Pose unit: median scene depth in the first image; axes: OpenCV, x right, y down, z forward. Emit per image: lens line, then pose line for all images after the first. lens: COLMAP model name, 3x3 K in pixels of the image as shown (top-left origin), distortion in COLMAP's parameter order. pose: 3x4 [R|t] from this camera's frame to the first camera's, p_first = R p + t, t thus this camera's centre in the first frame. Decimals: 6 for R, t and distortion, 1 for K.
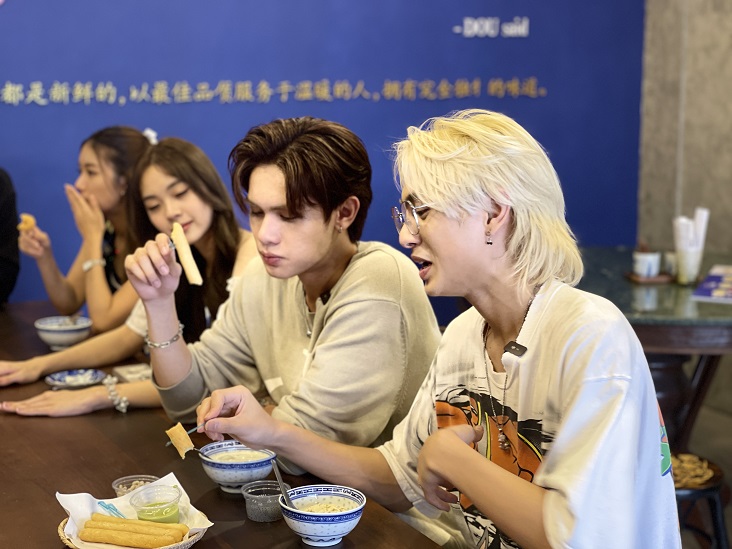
lens RADIAL K [[1363.7, 0, 360.1], [0, 1363.7, 268.2], [0, 0, 1]] dist [0.206522, 0.000000]
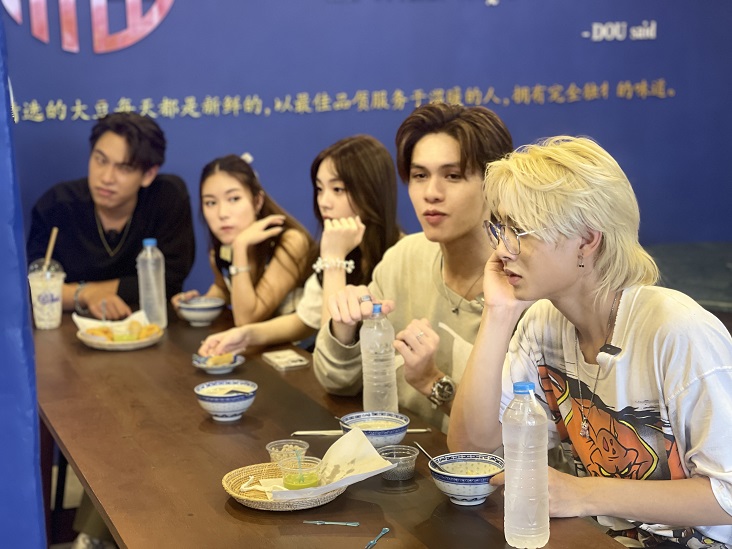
lens RADIAL K [[1363.7, 0, 361.5], [0, 1363.7, 270.7], [0, 0, 1]] dist [0.206522, 0.000000]
pose [[0.994818, -0.008863, -0.101282, 0.006937], [0.008613, 0.999959, -0.002898, 0.005861], [0.101304, 0.002010, 0.994854, -0.052909]]
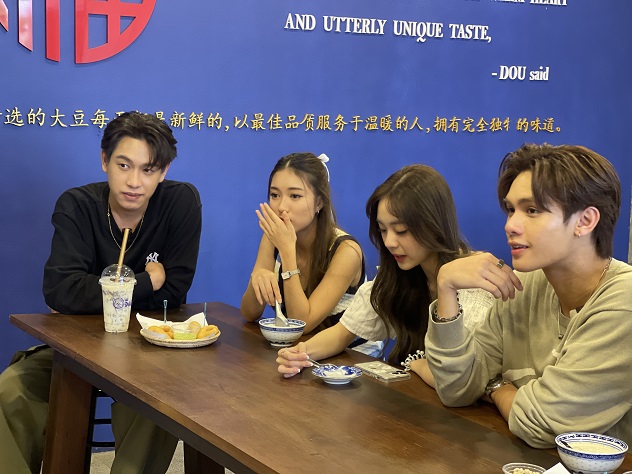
lens RADIAL K [[1177.4, 0, 314.7], [0, 1177.4, 237.8], [0, 0, 1]] dist [0.206522, 0.000000]
pose [[0.995967, 0.021704, 0.087056, -0.175355], [-0.019001, 0.999315, -0.031759, 0.000043], [-0.087685, 0.029977, 0.995697, 0.014093]]
